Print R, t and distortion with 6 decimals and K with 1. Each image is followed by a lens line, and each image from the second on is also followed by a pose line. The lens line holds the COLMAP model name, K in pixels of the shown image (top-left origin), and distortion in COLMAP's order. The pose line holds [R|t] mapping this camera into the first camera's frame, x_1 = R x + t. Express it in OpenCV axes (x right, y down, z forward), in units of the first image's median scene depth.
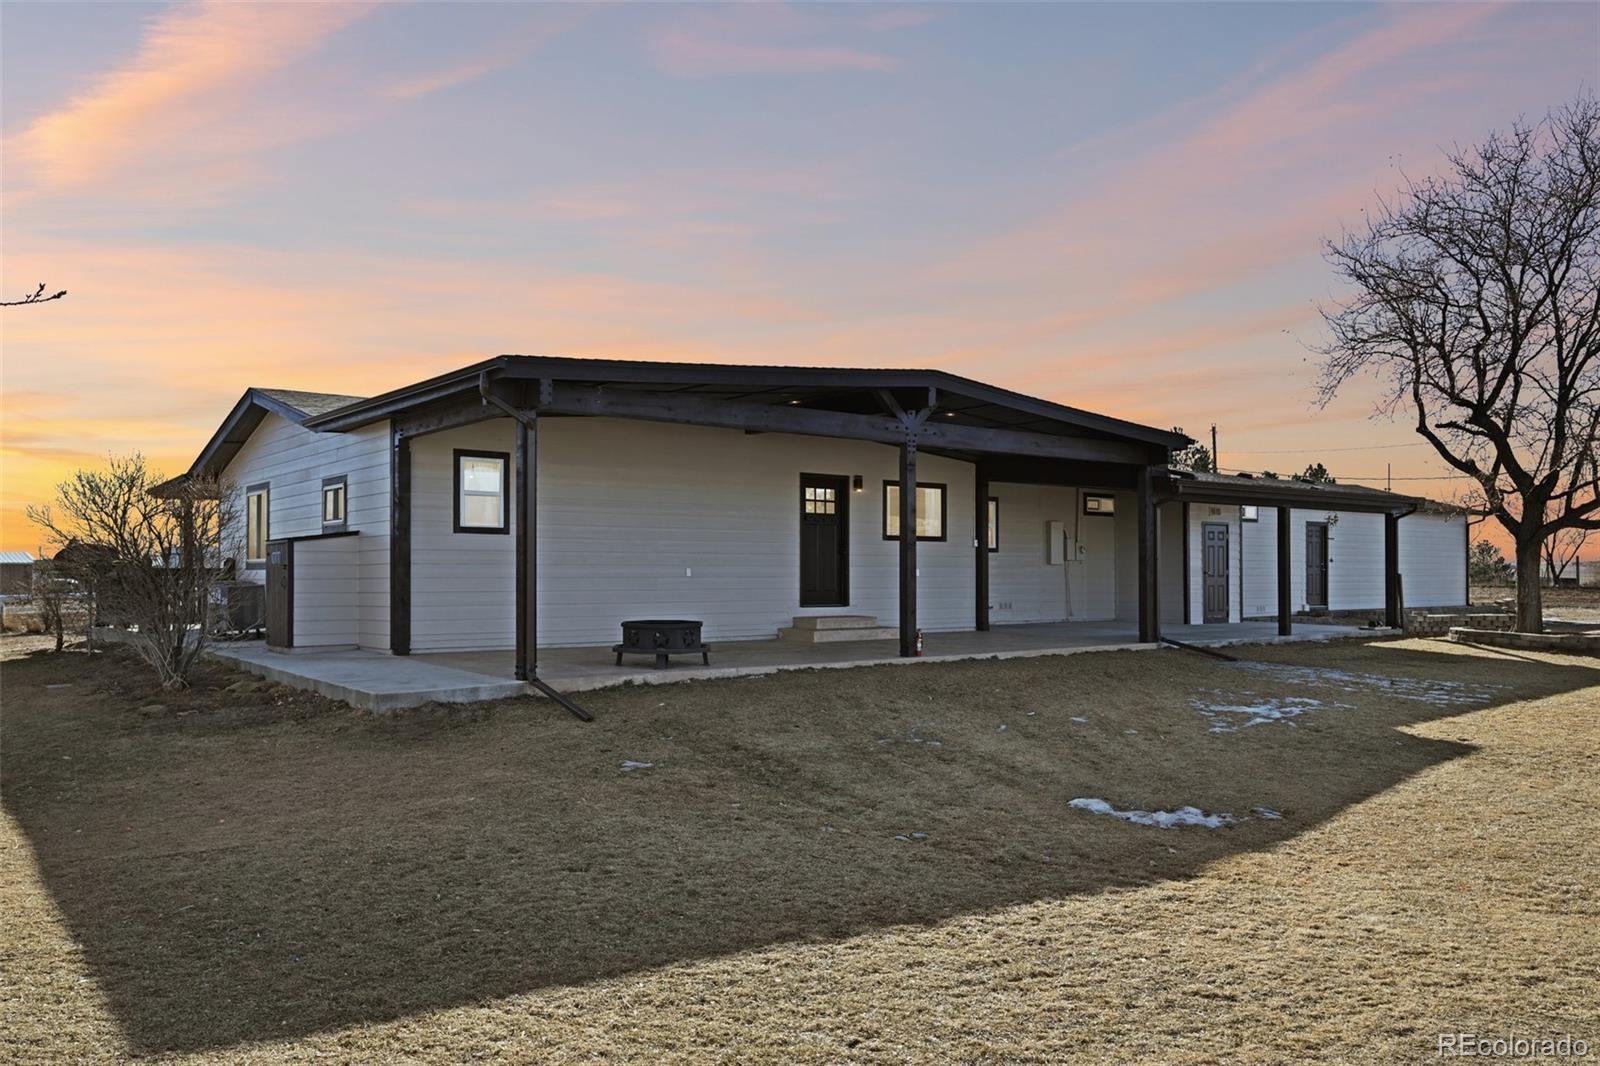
lens RADIAL K [[1222.8, 0, 798.7], [0, 1222.8, 540.6], [0, 0, 1]] dist [0.003120, -0.010423]
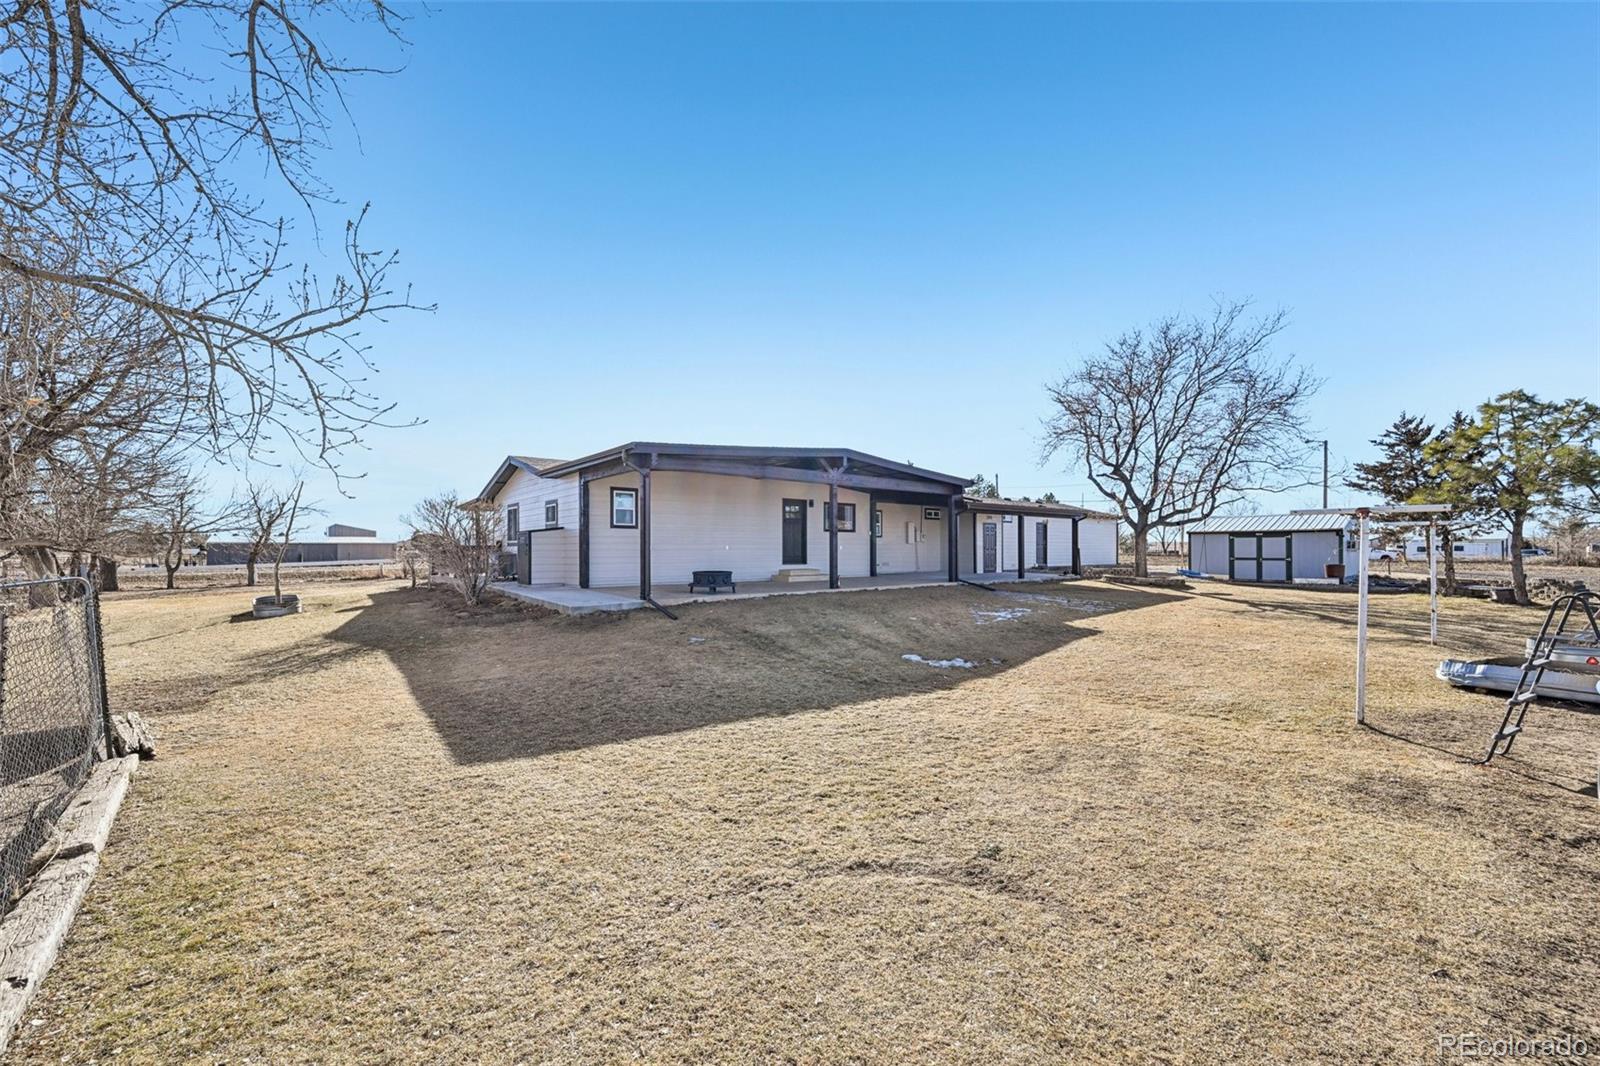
lens RADIAL K [[622.5, 0, 799.7], [0, 622.5, 541.4], [0, 0, 1]] dist [-0.001562, 0.000169]
pose [[0.999870, 0.000300, 0.016112, 0.019822], [-0.000560, 0.999870, 0.016125, -0.001278], [-0.016105, -0.016132, 0.999740, -0.049778]]
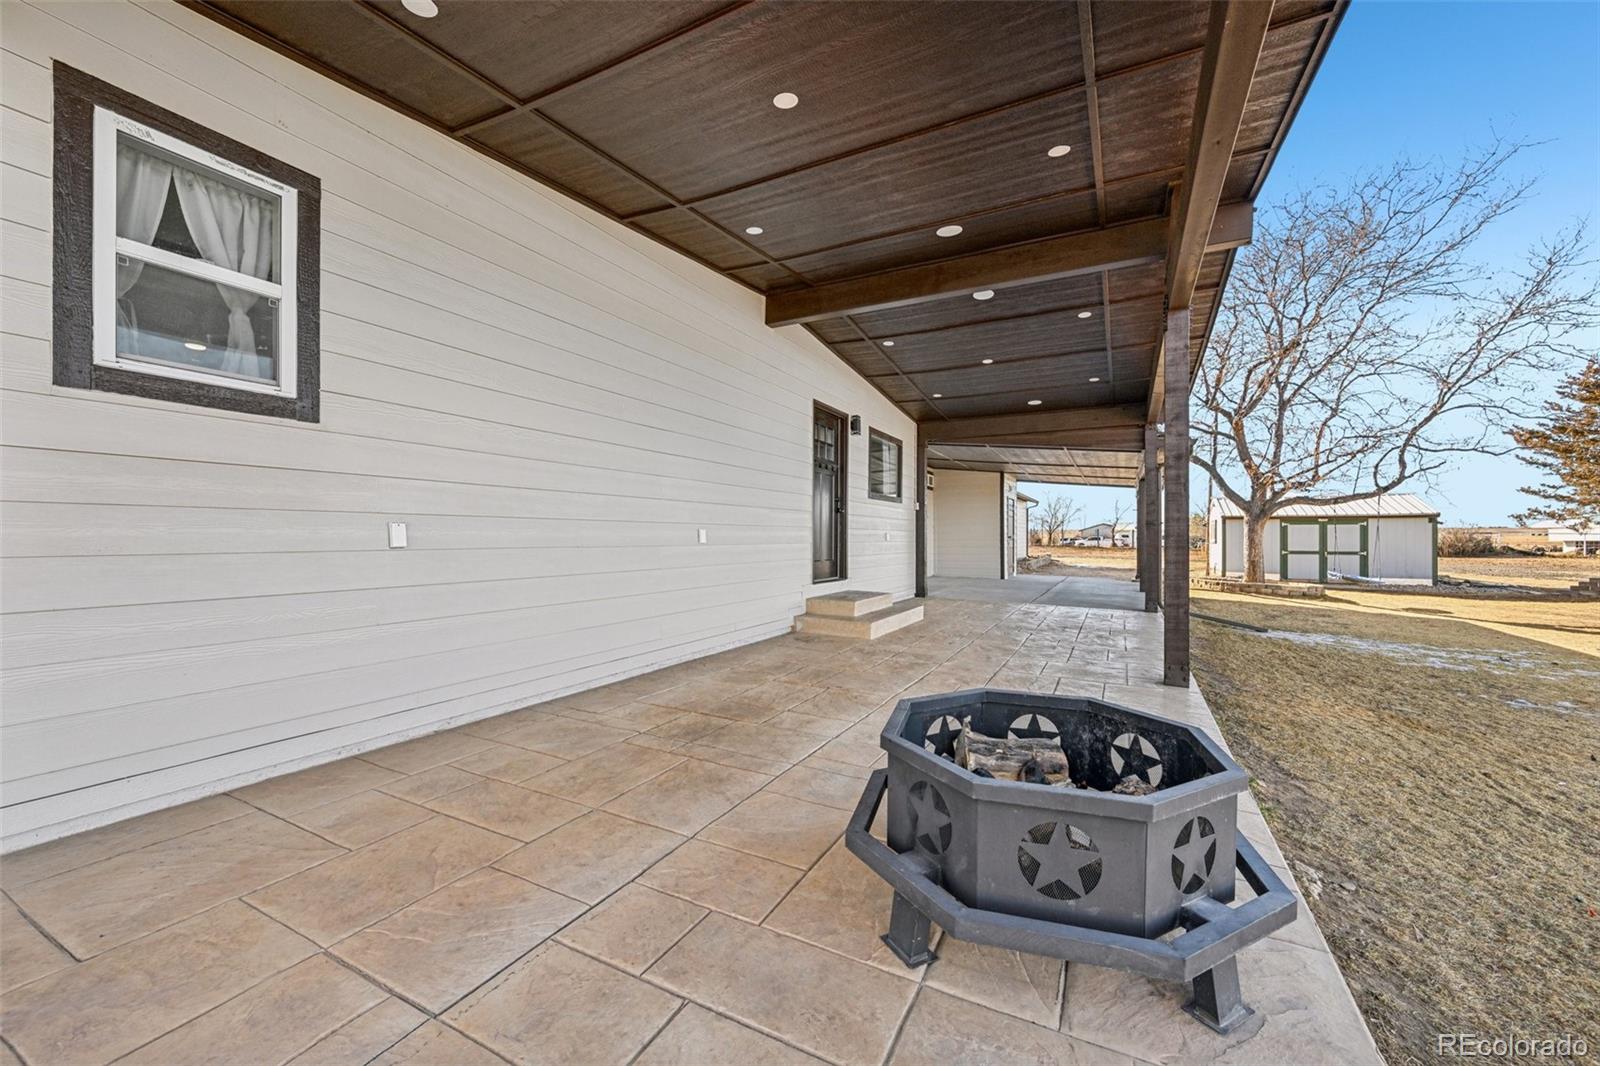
lens RADIAL K [[622.5, 0, 803.3], [0, 622.5, 532.5], [0, 0, 1]] dist [-0.001562, 0.000169]
pose [[0.911013, 0.005024, 0.412348, -0.237315], [-0.013705, 0.999742, 0.018097, 0.025808], [-0.412151, -0.022138, 0.910847, 1.009413]]
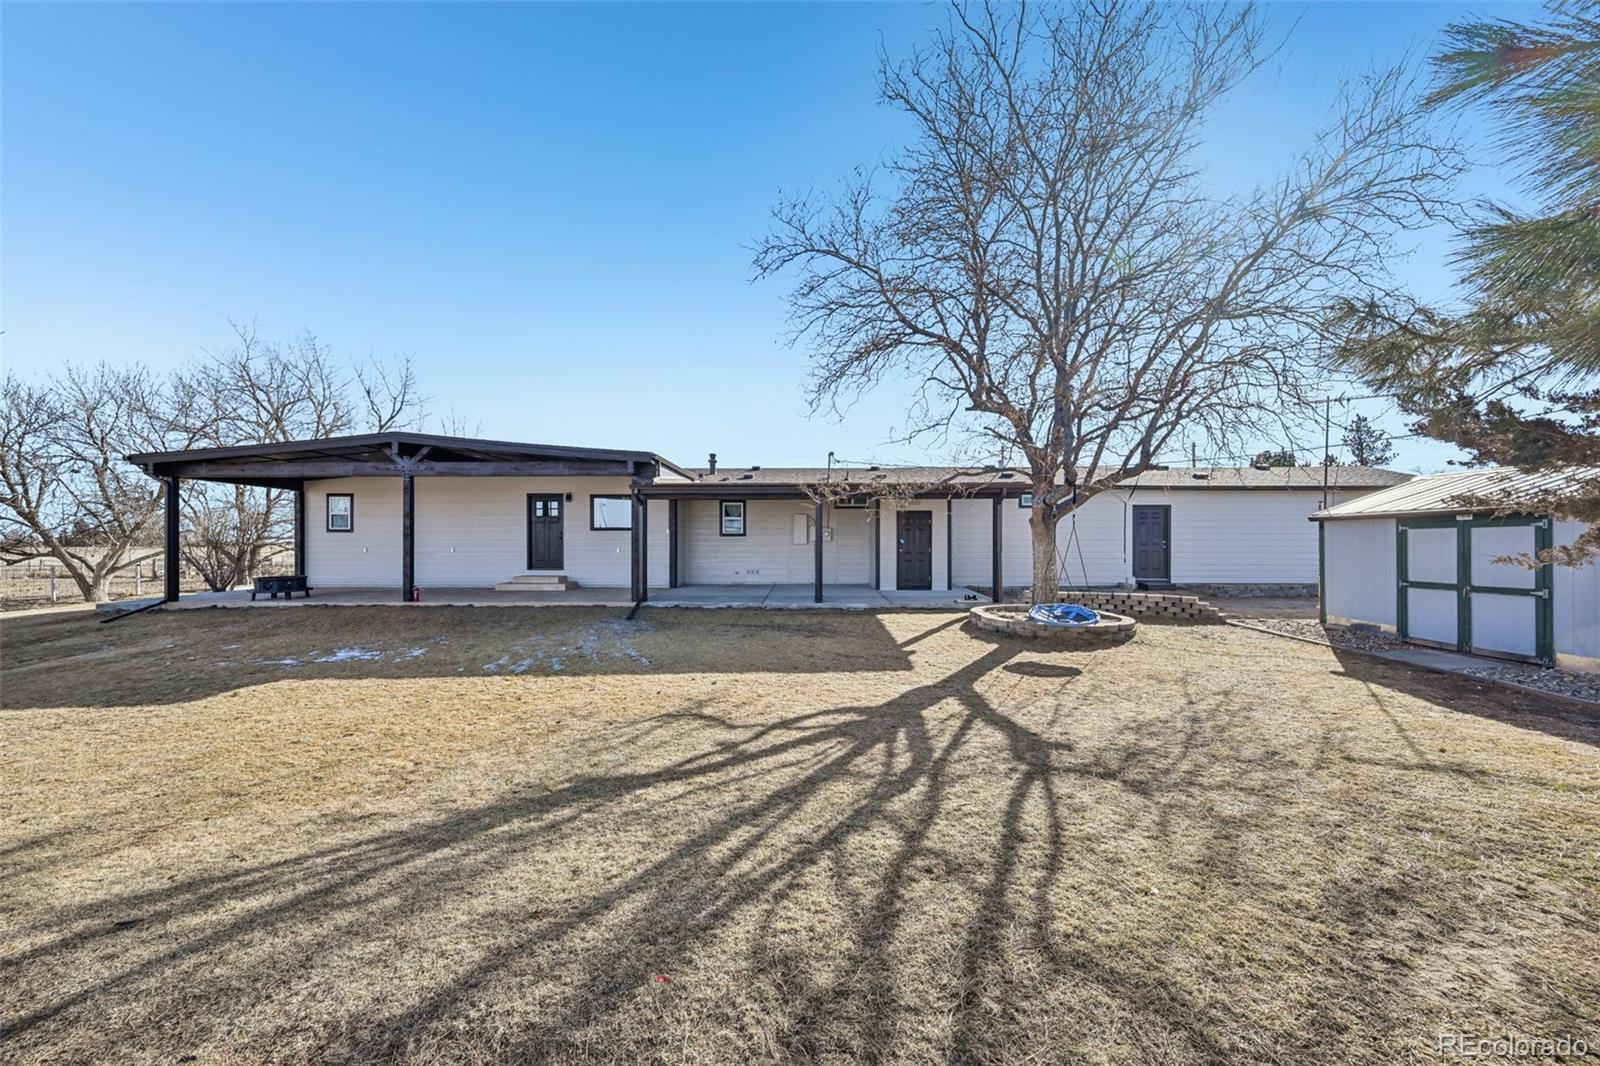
lens RADIAL K [[622.5, 0, 795.6], [0, 622.5, 537.0], [0, 0, 1]] dist [-0.001562, 0.000169]
pose [[0.775376, -0.007061, -0.631460, 1.313415], [0.016250, 0.999829, 0.008773, 0.008374], [0.631291, -0.017063, 0.775359, 0.833854]]
